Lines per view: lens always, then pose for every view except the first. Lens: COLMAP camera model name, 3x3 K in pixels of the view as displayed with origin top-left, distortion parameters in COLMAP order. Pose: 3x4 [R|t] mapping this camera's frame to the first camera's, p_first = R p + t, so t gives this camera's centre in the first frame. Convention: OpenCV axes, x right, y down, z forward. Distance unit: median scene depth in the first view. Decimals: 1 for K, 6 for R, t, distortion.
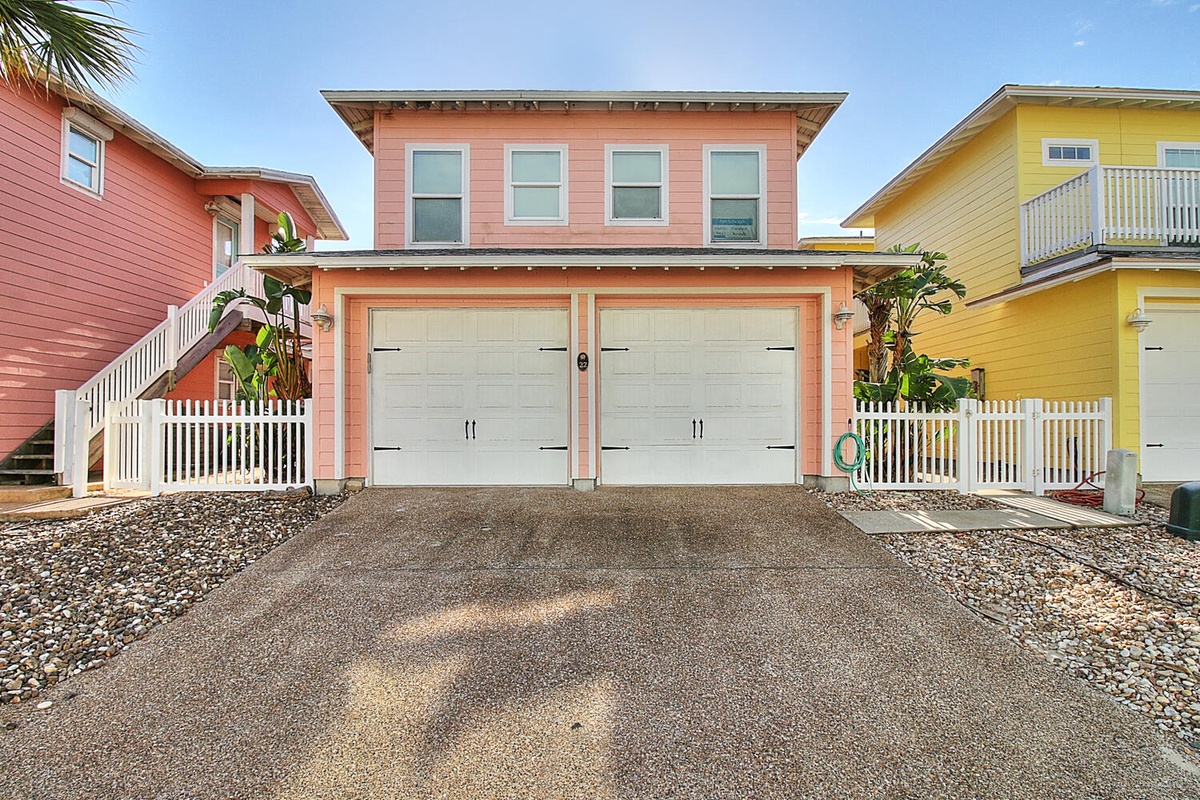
lens RADIAL K [[563.0, 0, 603.6], [0, 563.0, 404.9], [0, 0, 1]] dist [0.001661, -0.013961]
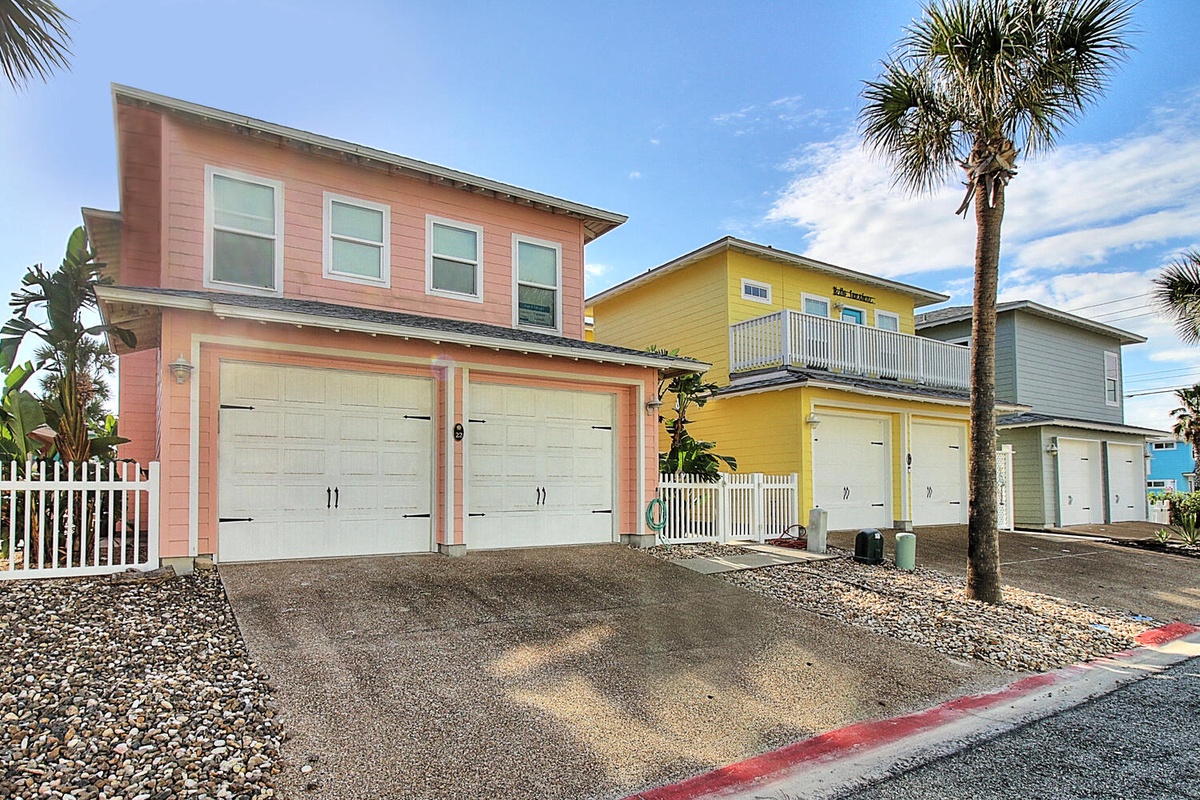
lens RADIAL K [[650.7, 0, 500.9], [0, 650.7, 447.6], [0, 0, 1]] dist [0.002781, -0.021062]
pose [[0.877846, 0.032090, 0.477867, -0.524151], [-0.015071, 0.999110, -0.039406, -0.001340], [-0.478706, 0.027391, 0.877548, -0.093863]]
